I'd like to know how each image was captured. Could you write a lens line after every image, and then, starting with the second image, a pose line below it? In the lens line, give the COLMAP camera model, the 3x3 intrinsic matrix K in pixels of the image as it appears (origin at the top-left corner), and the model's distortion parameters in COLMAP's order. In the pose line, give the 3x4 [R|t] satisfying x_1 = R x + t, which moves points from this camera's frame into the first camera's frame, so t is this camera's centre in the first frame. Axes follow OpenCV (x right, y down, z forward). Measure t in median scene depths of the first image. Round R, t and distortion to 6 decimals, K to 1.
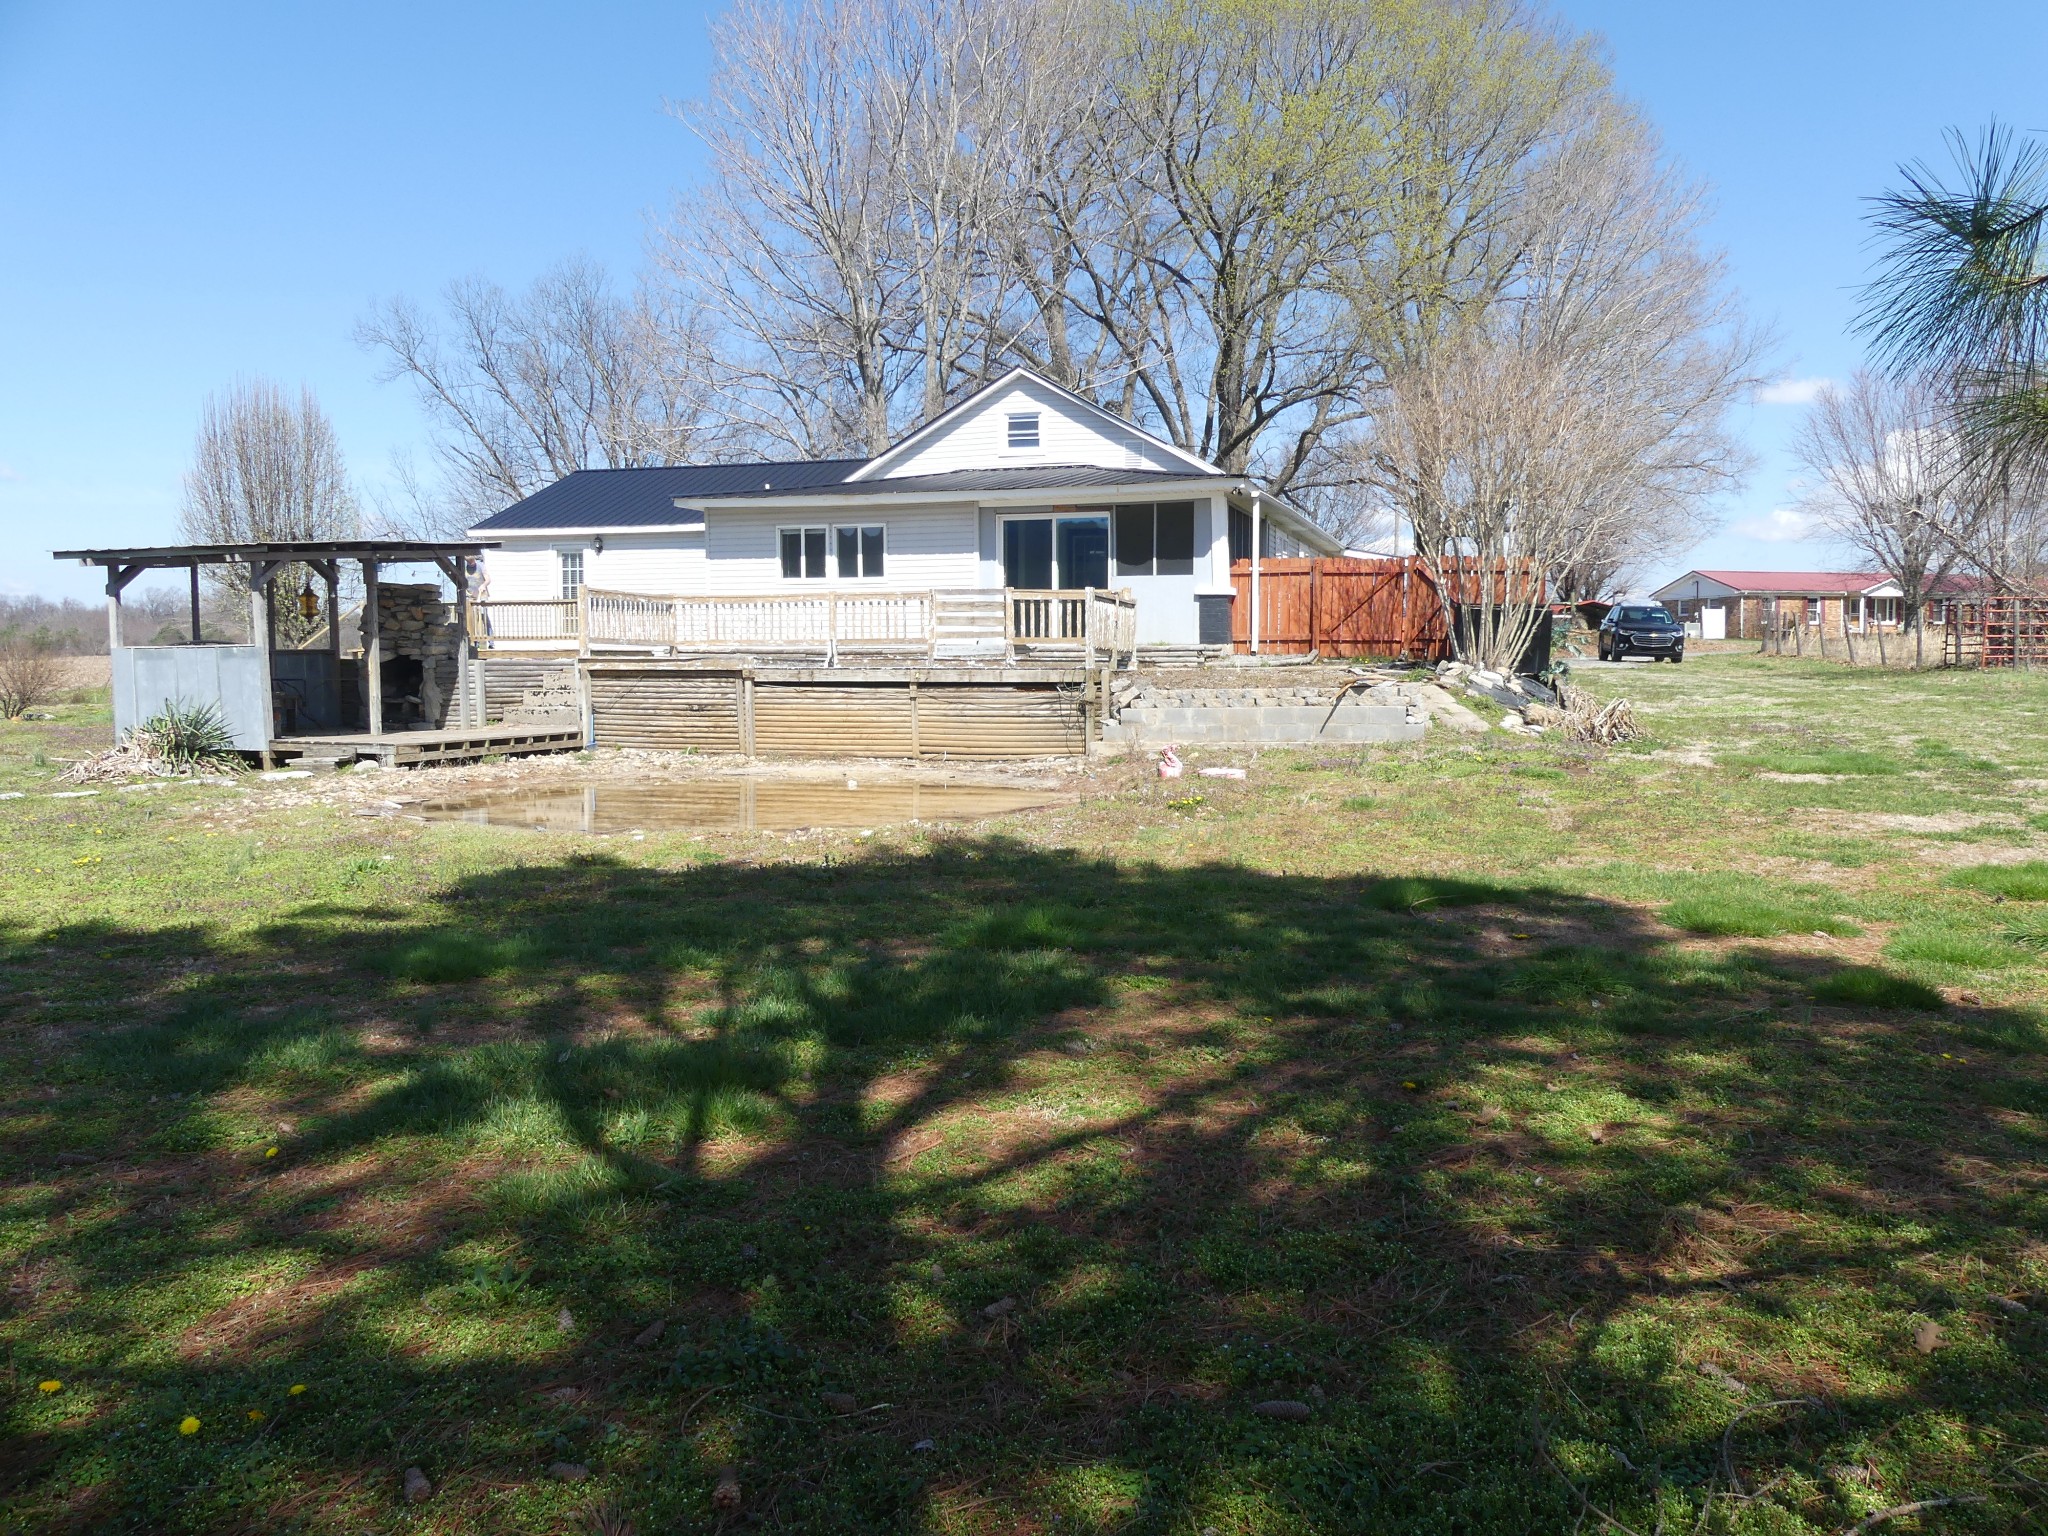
lens RADIAL K [[1541.3, 0, 1022.8], [0, 1541.3, 779.8], [0, 0, 1]] dist [-0.022128, 0.026033]
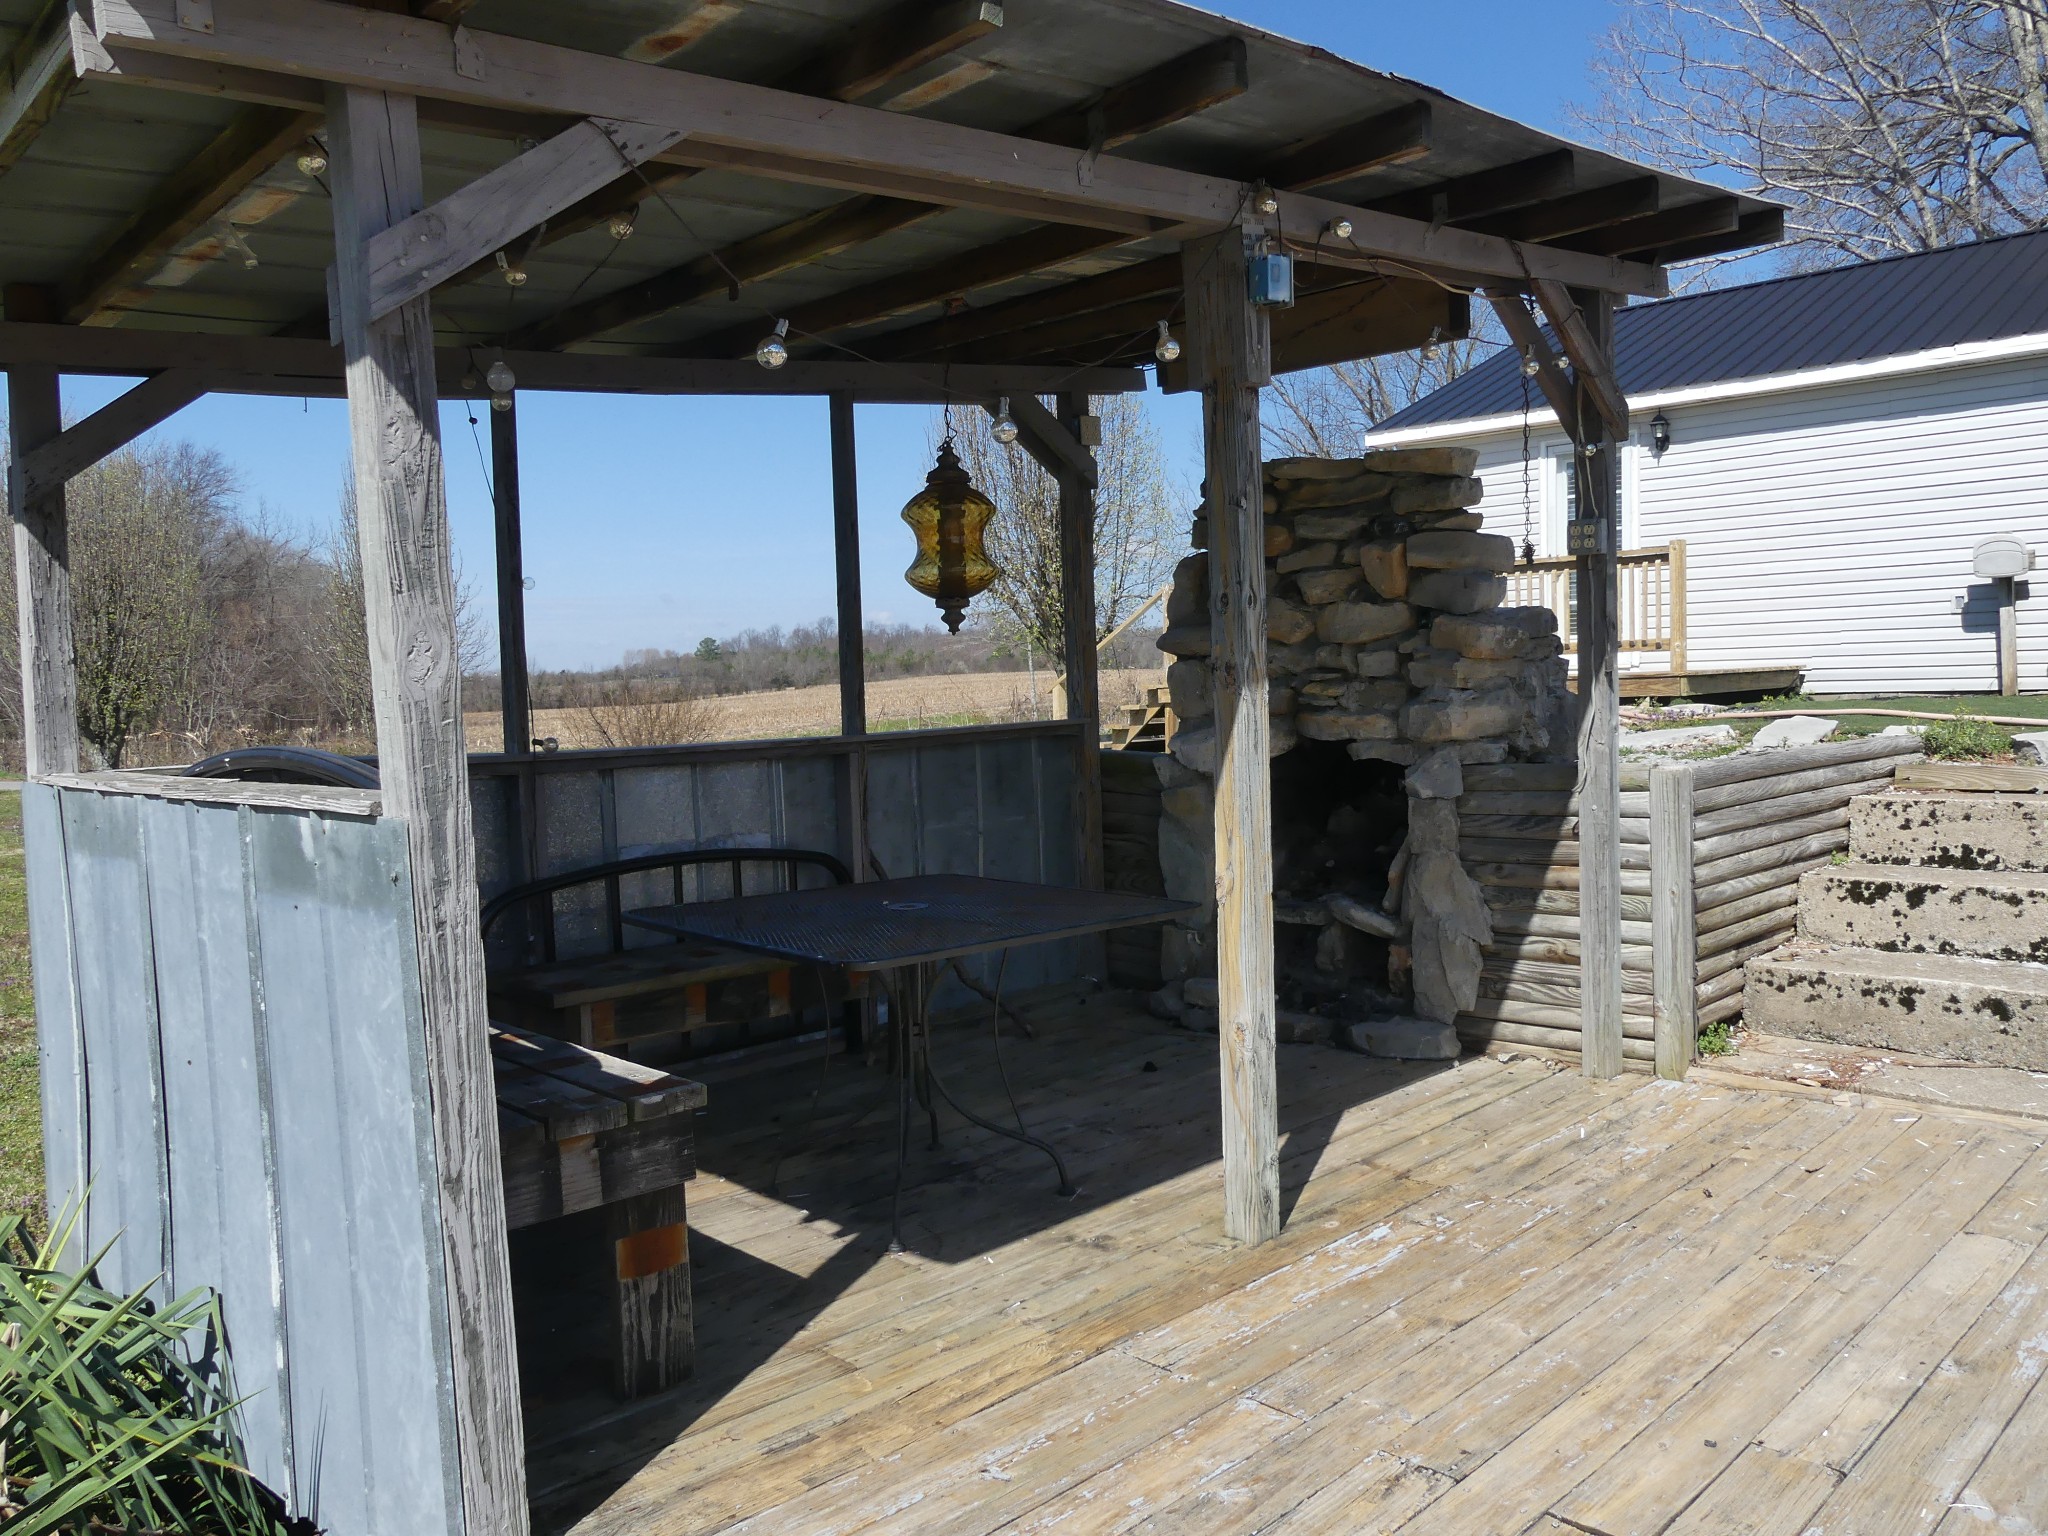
lens RADIAL K [[1541.3, 0, 1022.7], [0, 1541.3, 769.8], [0, 0, 1]] dist [-0.022128, 0.026033]
pose [[0.879195, -0.000052, -0.476461, -0.326357], [-0.003551, 0.999972, -0.006661, -0.074641], [0.476448, 0.007548, 0.879170, 0.753784]]
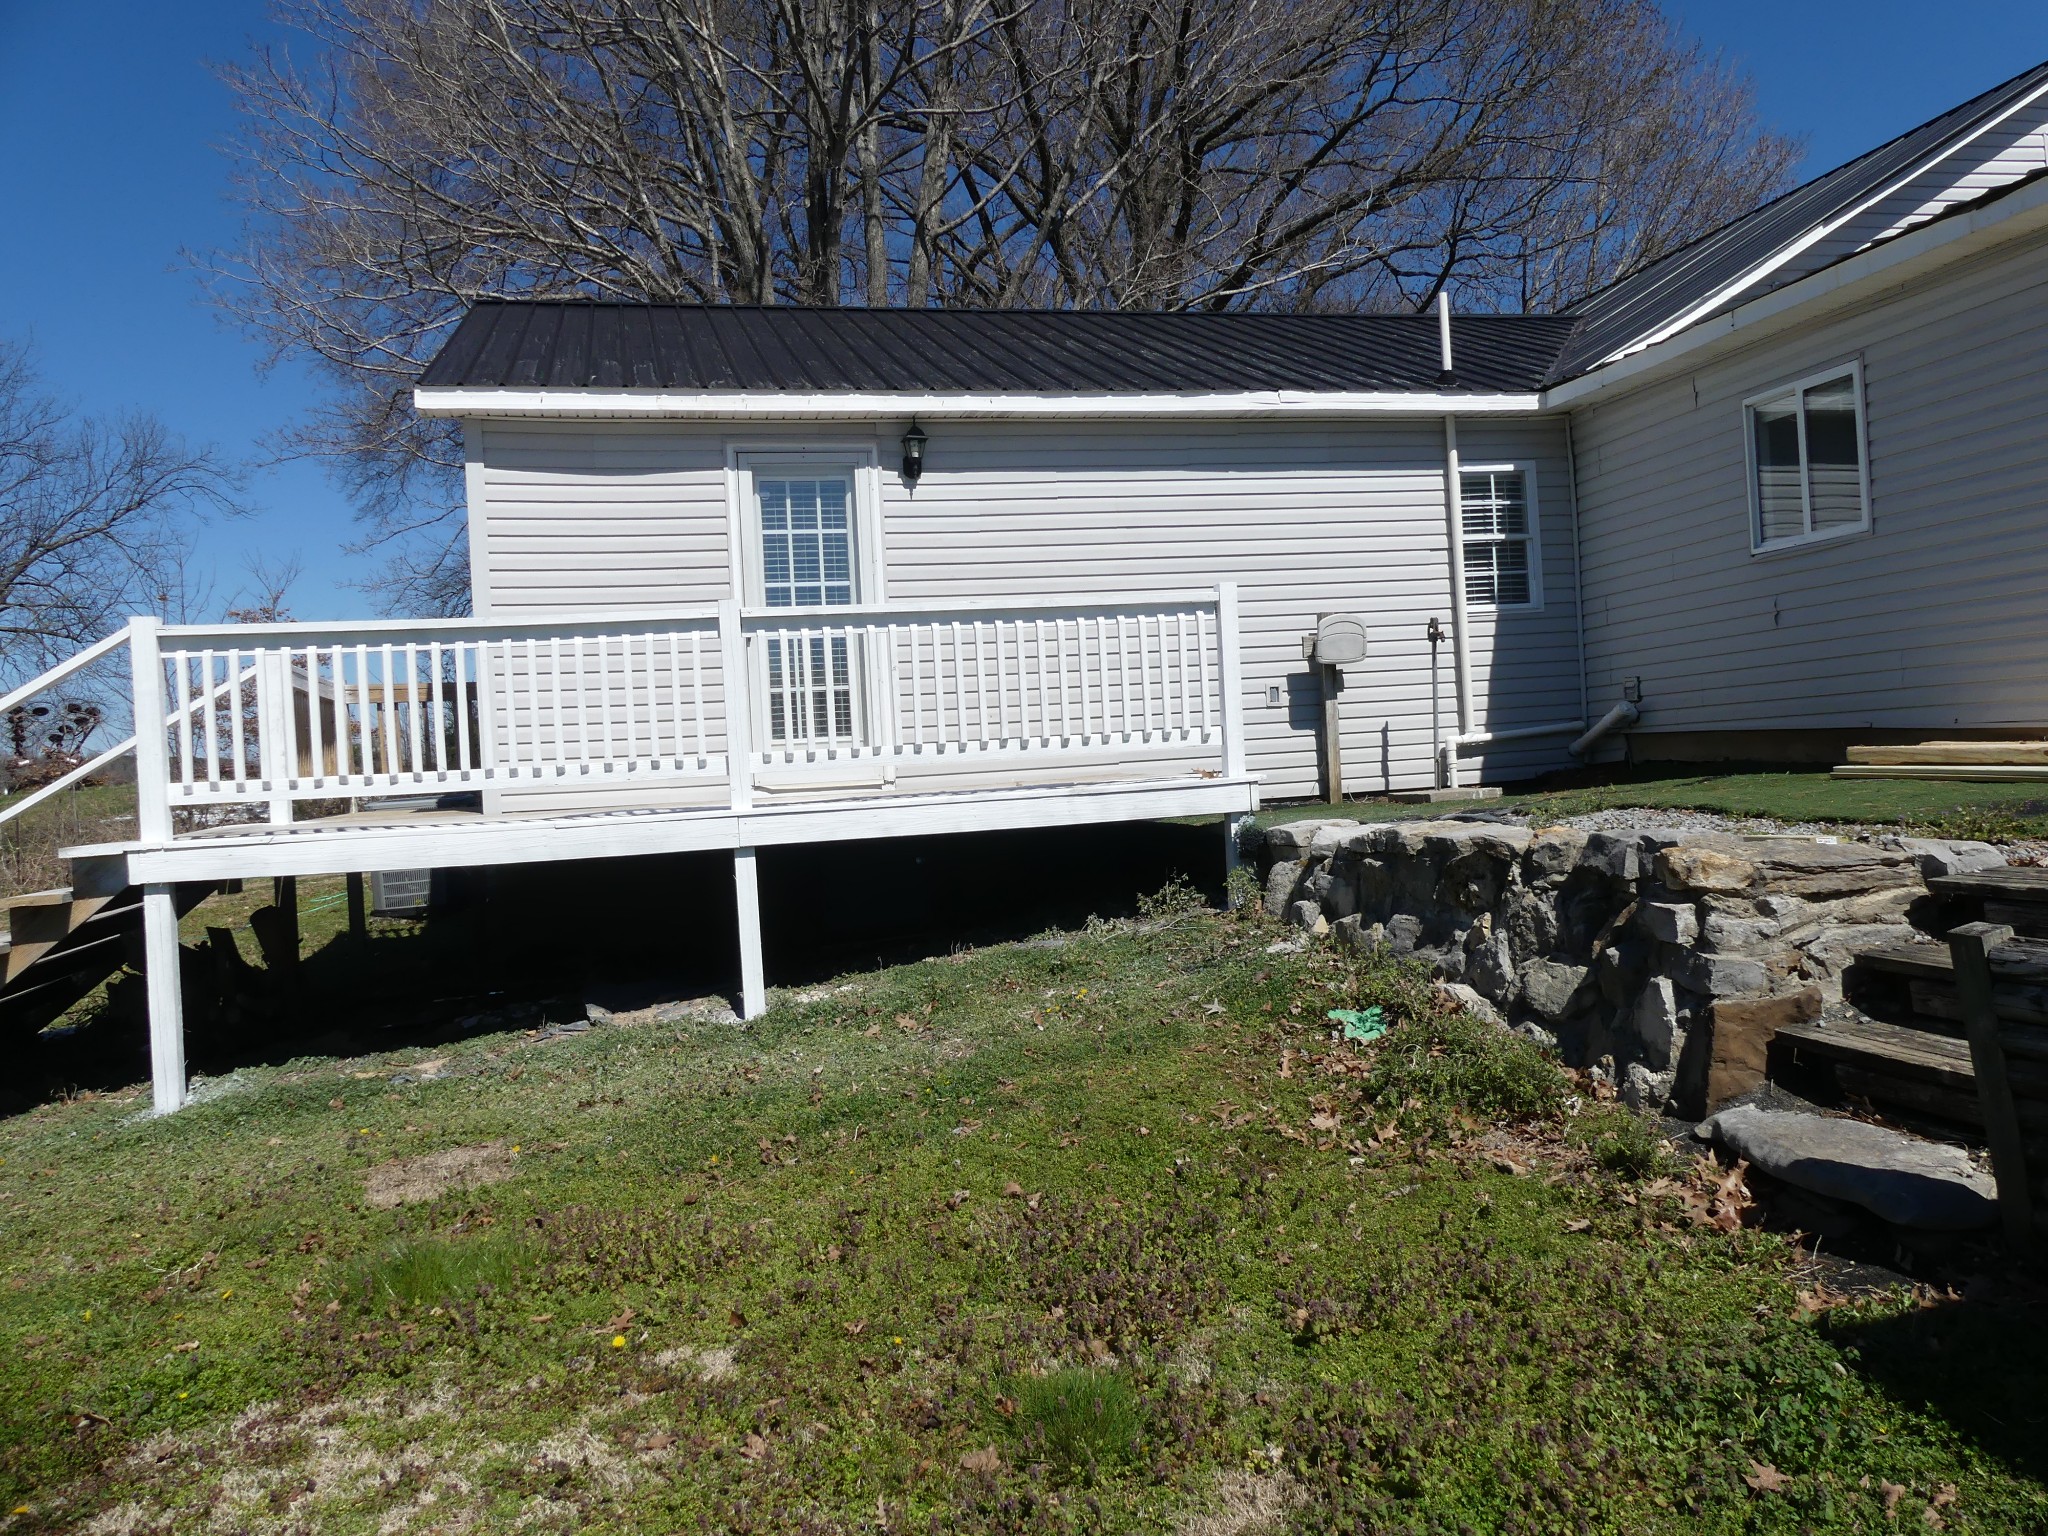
lens RADIAL K [[1541.3, 0, 1025.3], [0, 1541.3, 764.2], [0, 0, 1]] dist [-0.022128, 0.026033]
pose [[0.849924, -0.053659, 0.524166, -0.613733], [0.096033, 0.993914, -0.053967, -0.100933], [-0.518080, 0.096205, 0.849905, 1.046762]]
